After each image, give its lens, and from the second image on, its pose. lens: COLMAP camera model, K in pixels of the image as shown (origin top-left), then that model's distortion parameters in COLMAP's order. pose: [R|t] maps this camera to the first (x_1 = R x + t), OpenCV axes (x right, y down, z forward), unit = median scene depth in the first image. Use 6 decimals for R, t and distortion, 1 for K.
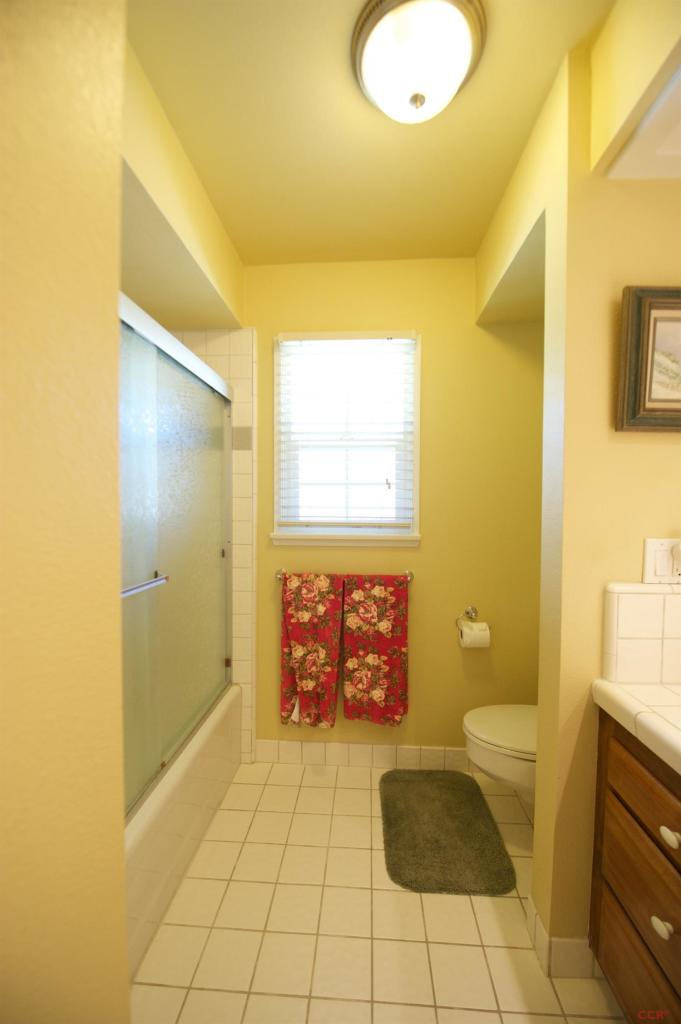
lens RADIAL K [[410.1, 0, 350.3], [0, 410.1, 516.7], [0, 0, 1]] dist [-0.002536, -0.006669]
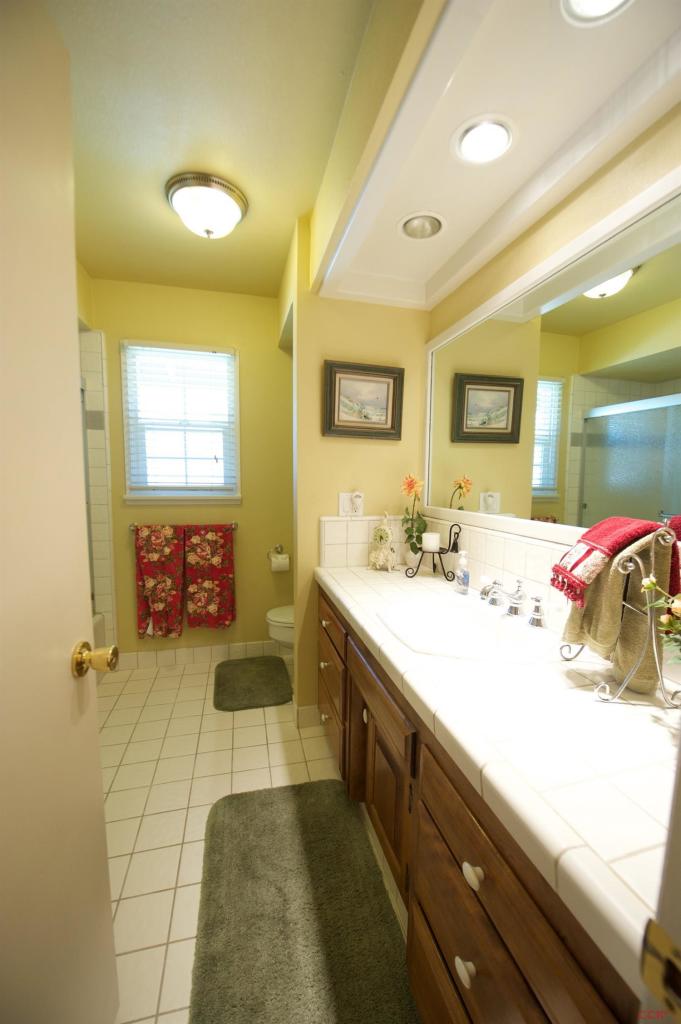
lens RADIAL K [[410.1, 0, 350.3], [0, 410.1, 516.7], [0, 0, 1]] dist [-0.002536, -0.006669]
pose [[0.953821, -0.023765, 0.299434, 0.103697], [0.001203, 0.997160, 0.075308, 0.010721], [-0.300373, -0.071471, 0.951140, -0.468623]]
